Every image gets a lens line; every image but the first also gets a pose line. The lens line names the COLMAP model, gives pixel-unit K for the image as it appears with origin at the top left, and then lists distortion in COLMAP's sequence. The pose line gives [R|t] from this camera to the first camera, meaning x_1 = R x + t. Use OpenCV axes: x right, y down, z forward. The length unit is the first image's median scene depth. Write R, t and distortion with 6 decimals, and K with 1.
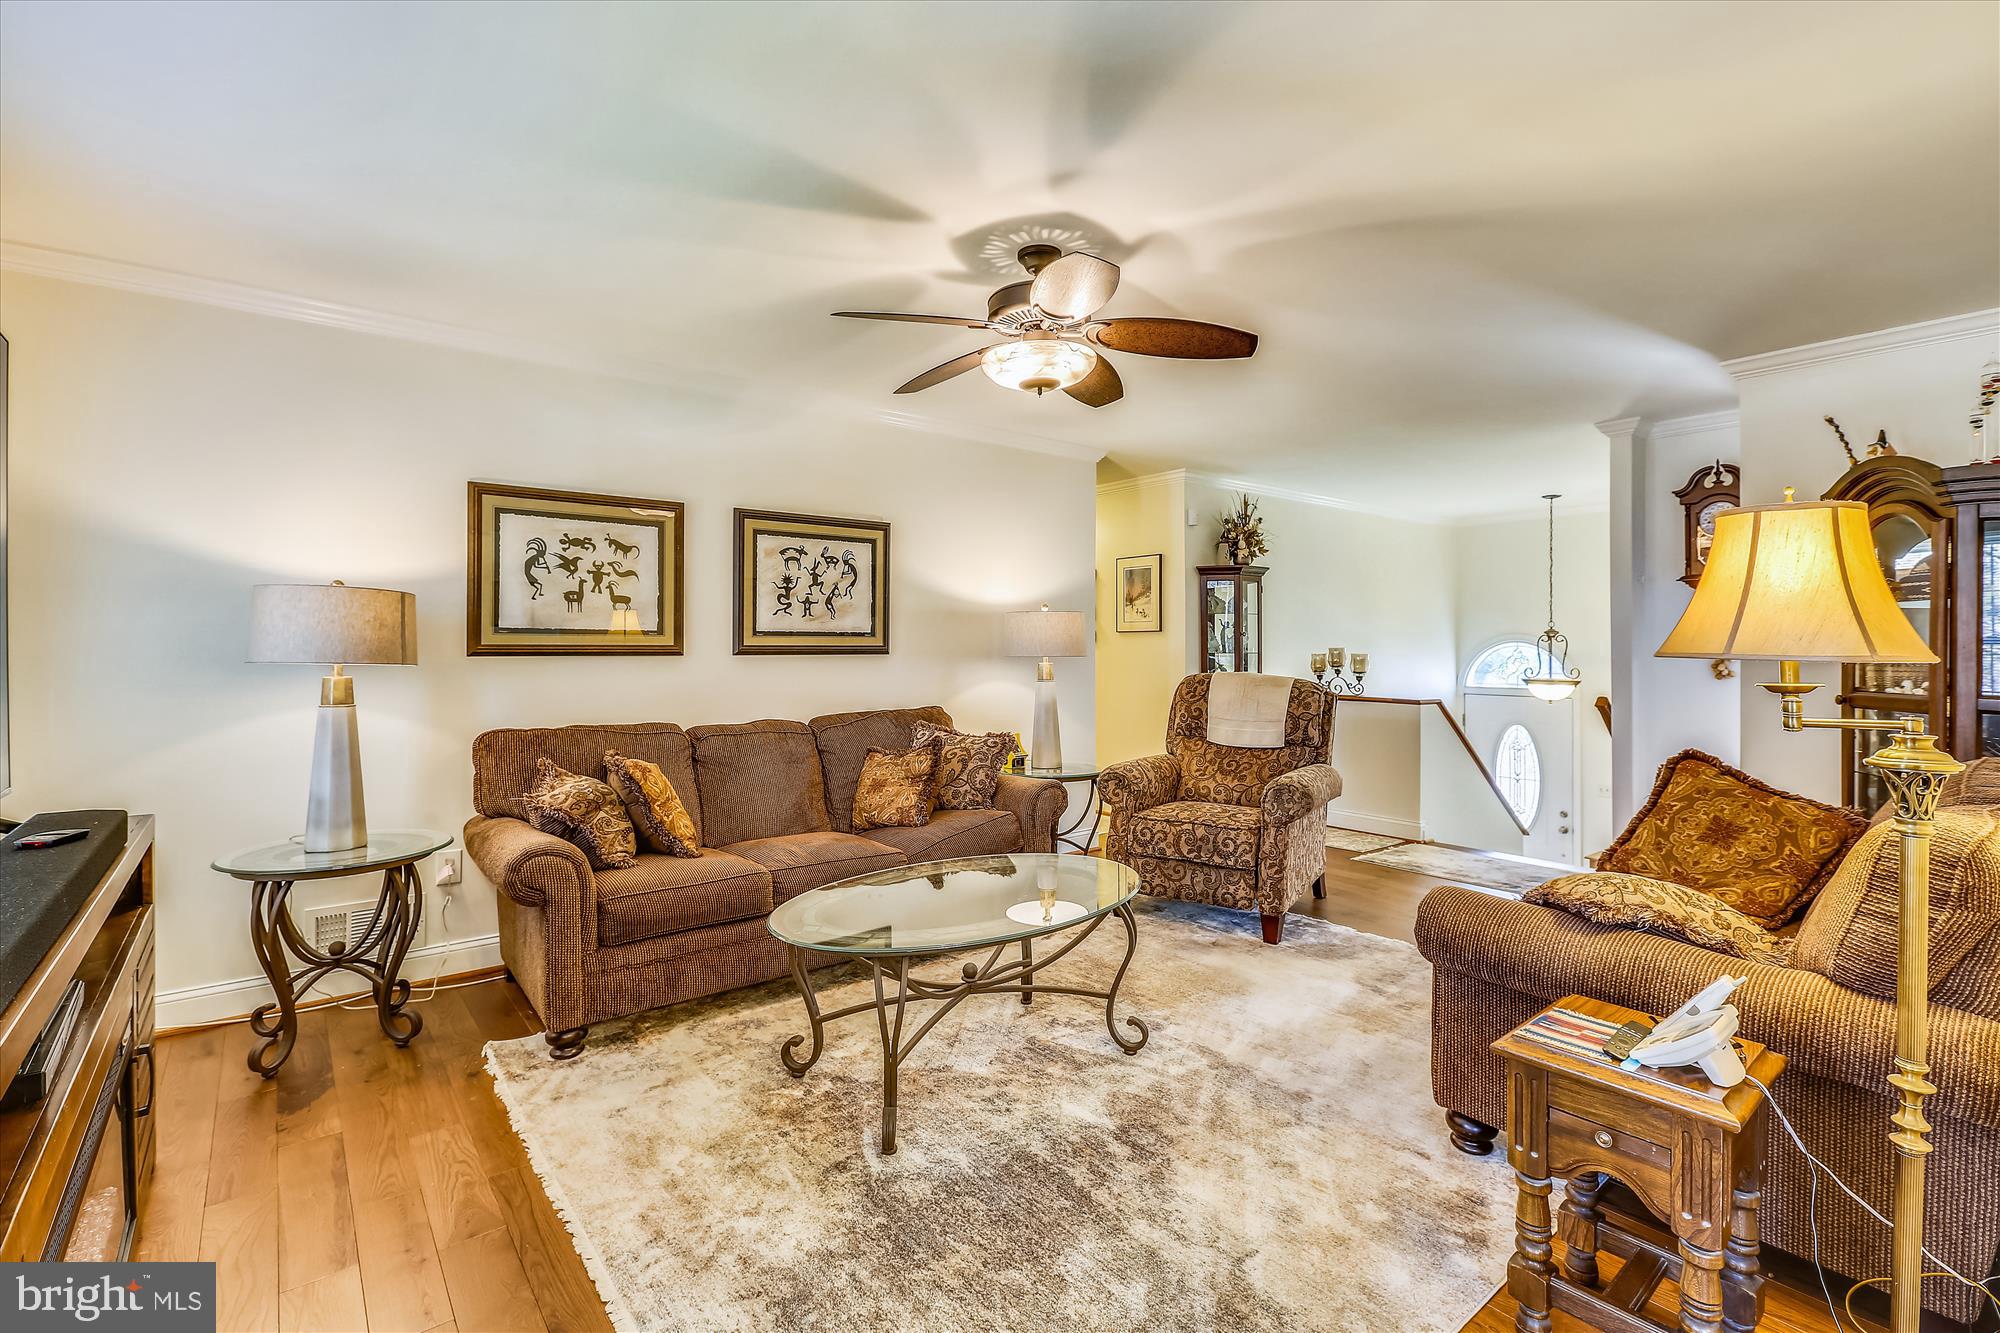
lens RADIAL K [[895.9, 0, 1012.8], [0, 895.9, 645.9], [0, 0, 1]] dist [0.003827, -0.002584]
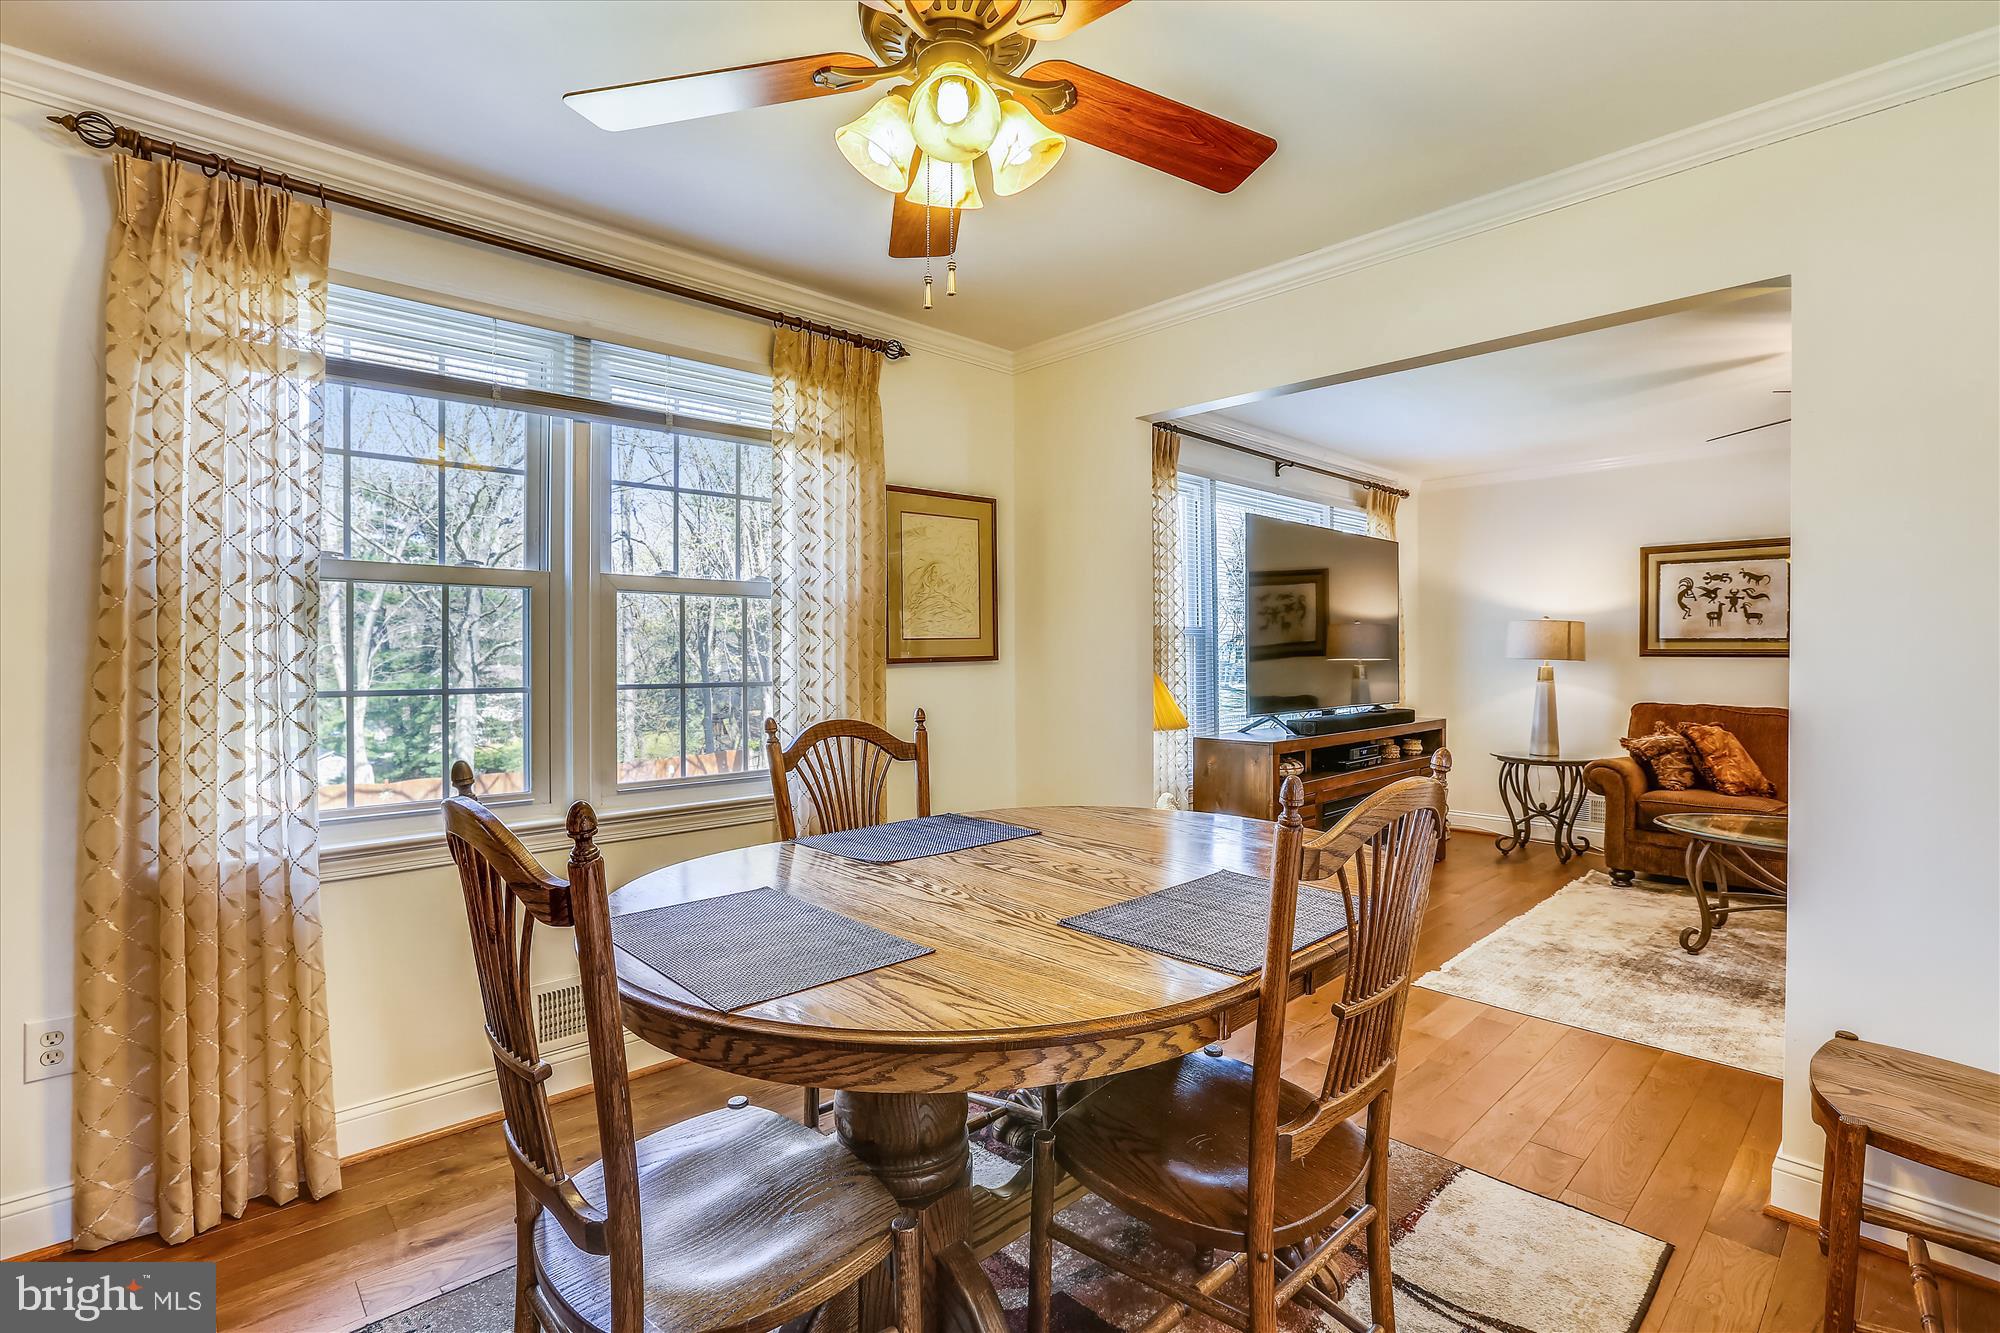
lens RADIAL K [[895.9, 0, 961.2], [0, 895.9, 648.7], [0, 0, 1]] dist [0.003827, -0.002584]
pose [[0.035550, 0.002301, -0.999365, 0.951958], [0.003006, 0.999993, 0.002409, -0.009445], [0.999363, -0.003090, 0.035543, -0.271690]]
